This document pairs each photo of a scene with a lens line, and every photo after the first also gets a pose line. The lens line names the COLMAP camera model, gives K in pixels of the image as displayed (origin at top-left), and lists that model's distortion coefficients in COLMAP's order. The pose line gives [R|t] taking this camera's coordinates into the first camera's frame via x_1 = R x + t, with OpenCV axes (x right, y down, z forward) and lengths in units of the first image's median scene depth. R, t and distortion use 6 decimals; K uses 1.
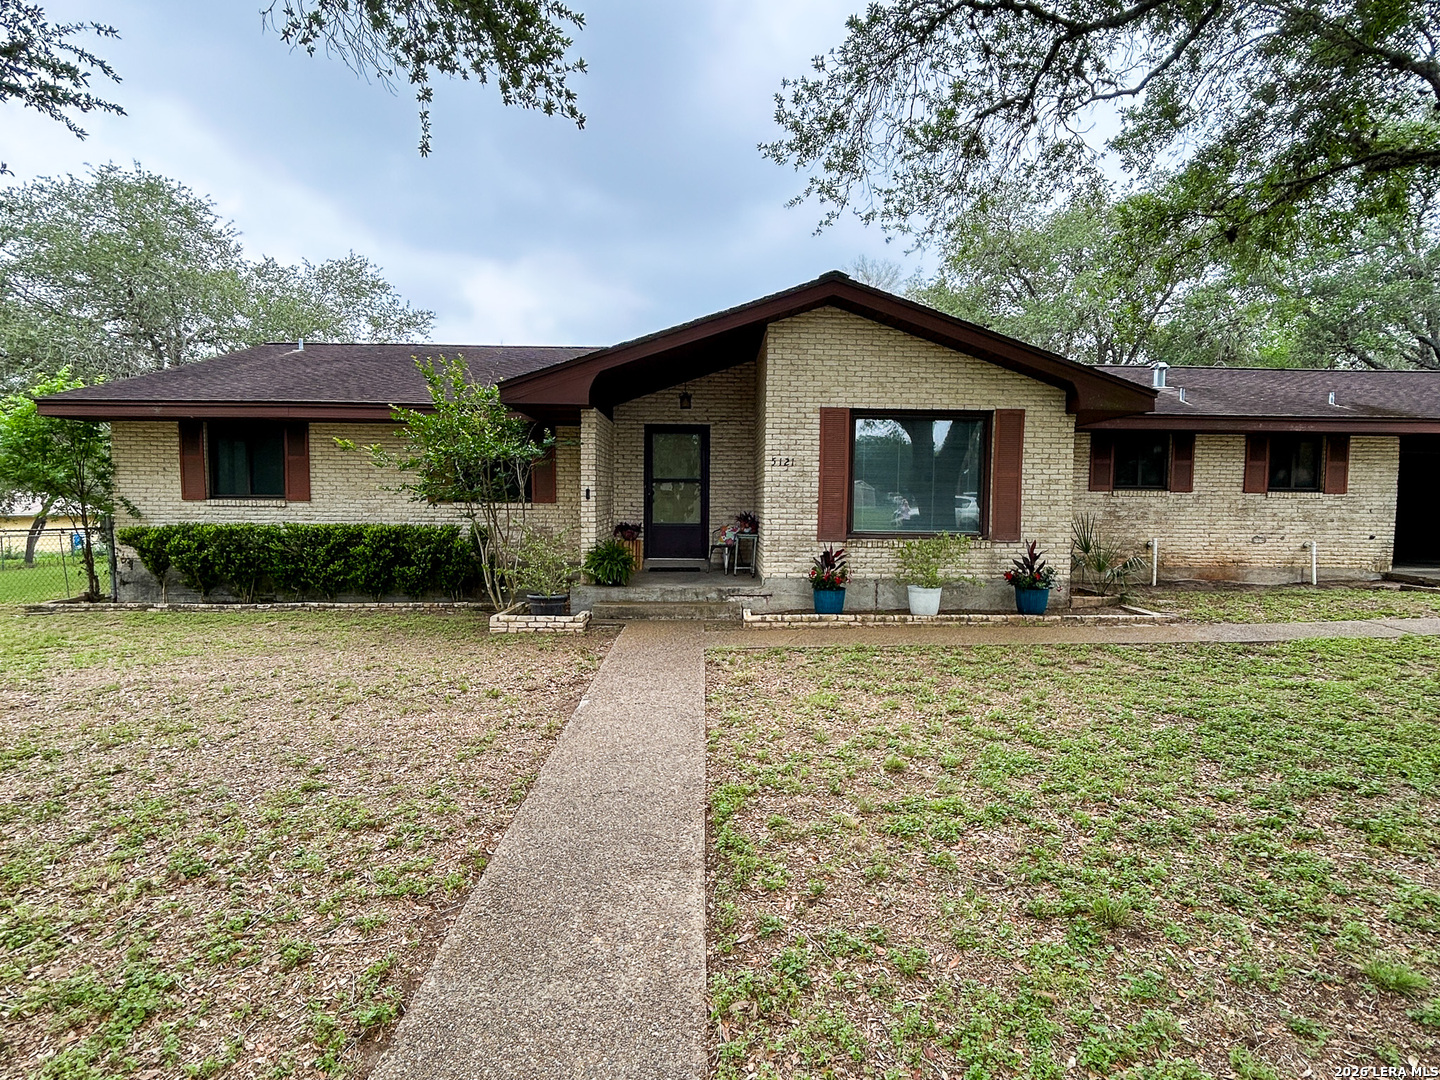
lens RADIAL K [[579.9, 0, 645.4], [0, 579.9, 533.6], [0, 0, 1]] dist [0.001352, 0.000739]
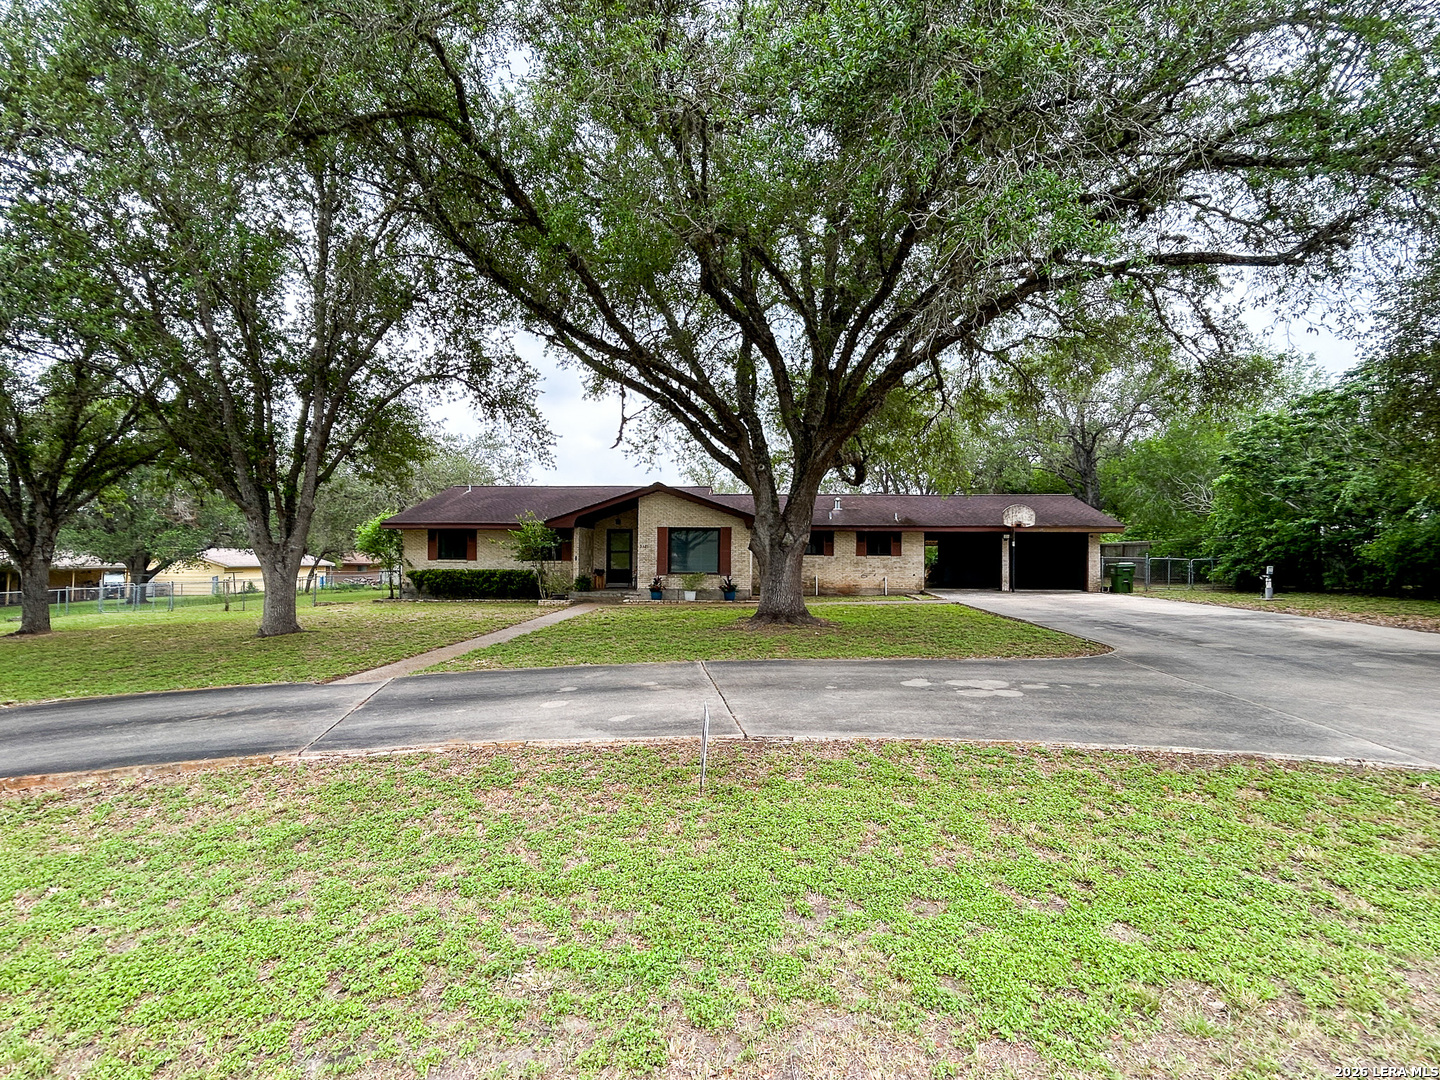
lens RADIAL K [[667.8, 0, 728.8], [0, 667.8, 540.7], [0, 0, 1]] dist [0.003617, 0.000108]
pose [[0.996462, -0.003526, -0.083967, 0.793492], [-0.002279, 0.997618, -0.068940, 0.059888], [0.084010, 0.068887, 0.994081, -1.876320]]
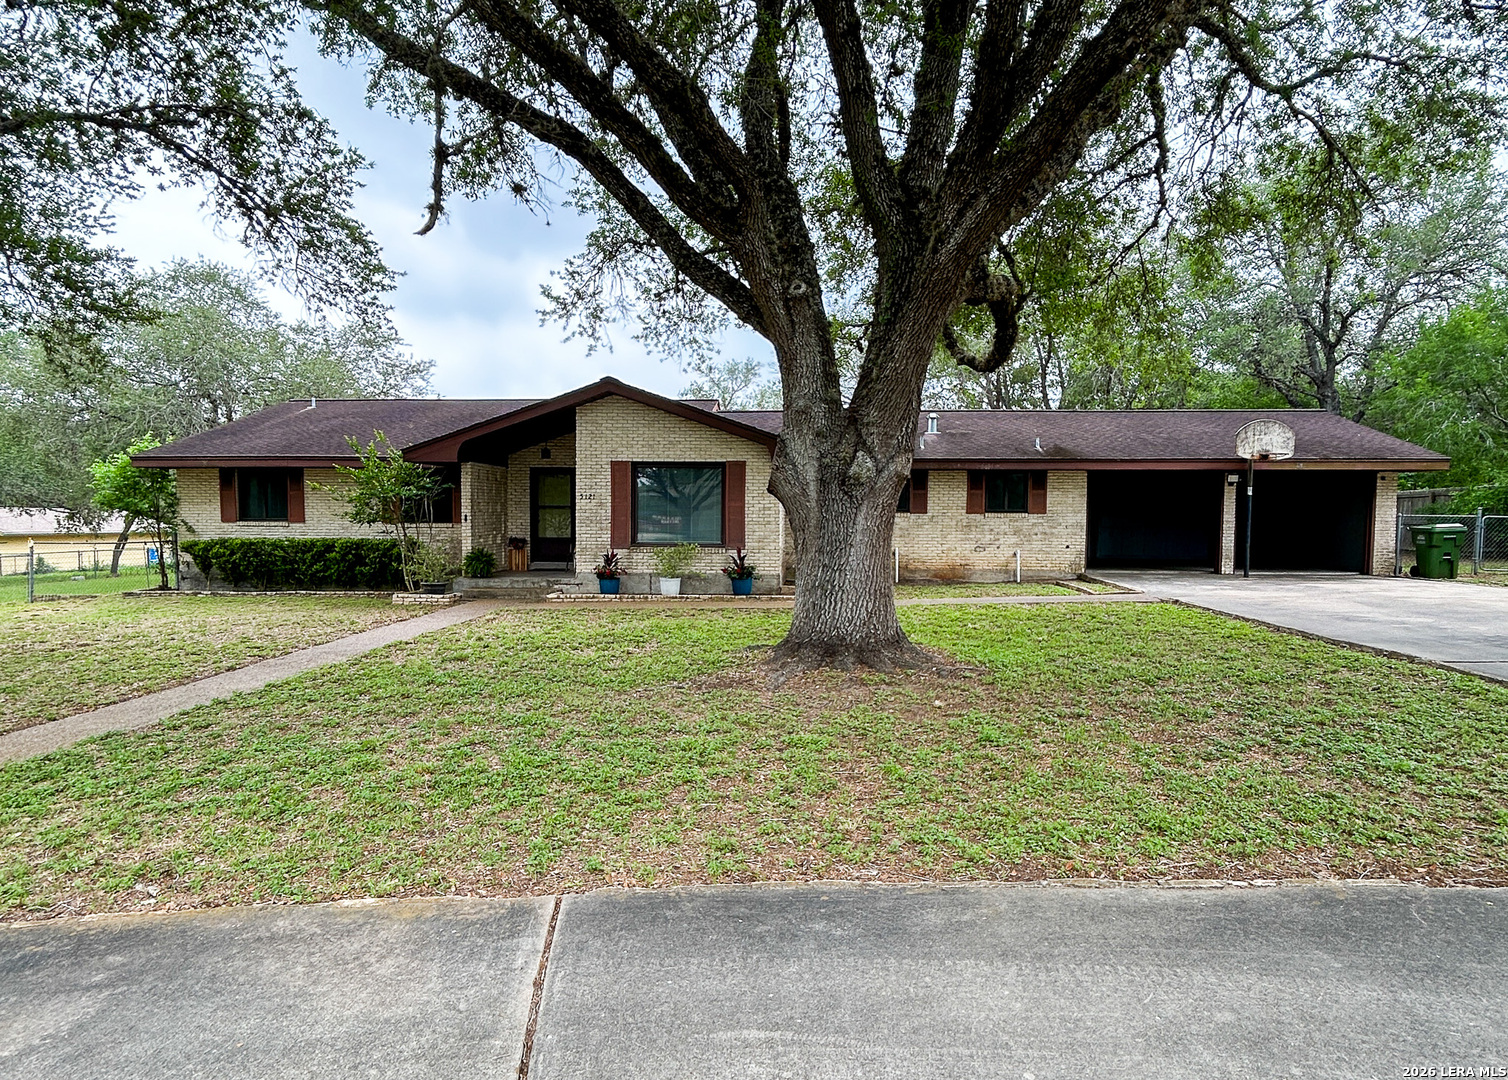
lens RADIAL K [[737.1, 0, 777.5], [0, 737.1, 548.3], [0, 0, 1]] dist [0.002280, -0.003391]
pose [[0.997576, -0.000786, -0.069574, 0.761137], [0.000196, 0.999964, -0.008488, 0.025593], [0.069578, 0.008454, 0.997541, -0.788524]]
